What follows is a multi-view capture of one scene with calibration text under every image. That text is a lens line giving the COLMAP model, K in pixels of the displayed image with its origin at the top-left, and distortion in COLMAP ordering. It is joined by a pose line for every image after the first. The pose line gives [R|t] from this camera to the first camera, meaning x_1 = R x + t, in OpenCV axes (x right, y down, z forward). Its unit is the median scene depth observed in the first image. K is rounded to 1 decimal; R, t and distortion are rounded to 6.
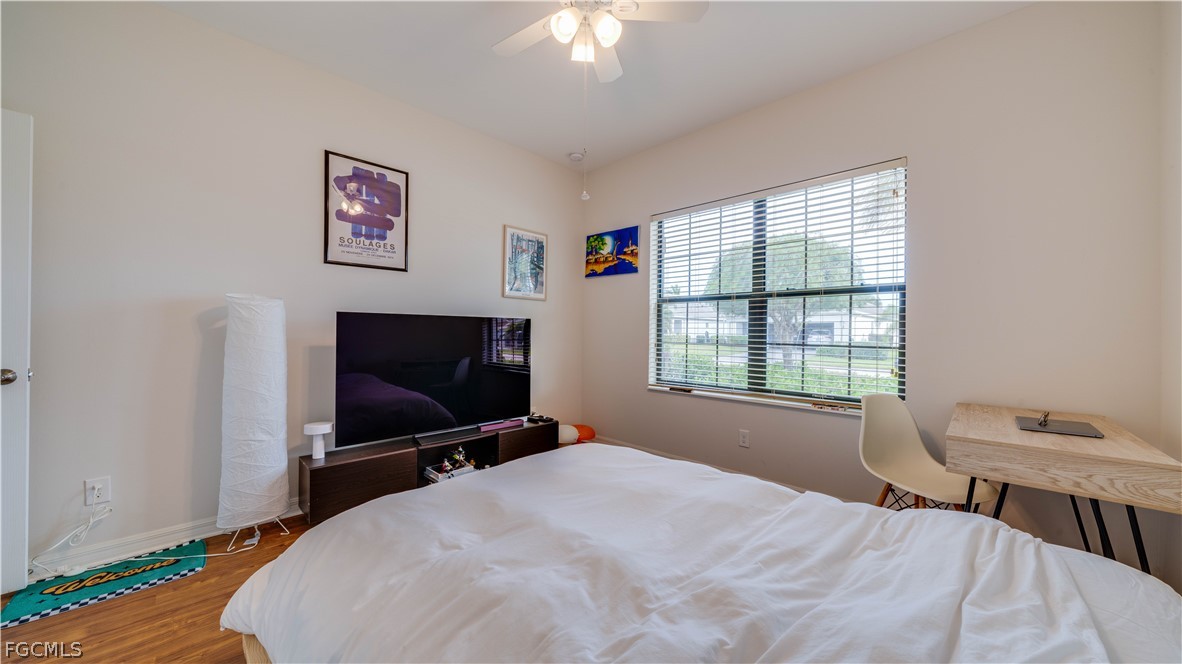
lens RADIAL K [[421.4, 0, 591.0], [0, 421.4, 332.0], [0, 0, 1]] dist [0.001186, 0.000027]
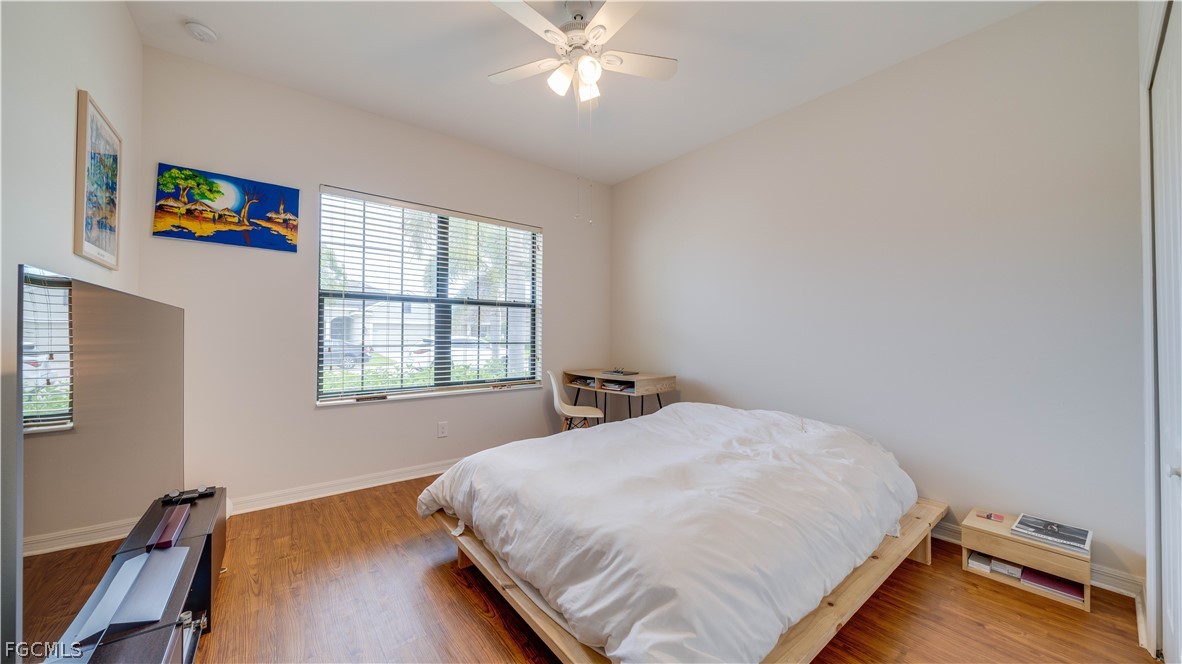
lens RADIAL K [[399.5, 0, 589.2], [0, 399.5, 337.0], [0, 0, 1]] dist [-0.004228, -0.000031]
pose [[0.115562, -0.008980, 0.993260, -0.548356], [0.001937, 0.999959, 0.008815, 0.001544], [-0.993298, 0.000905, 0.115575, 0.431034]]
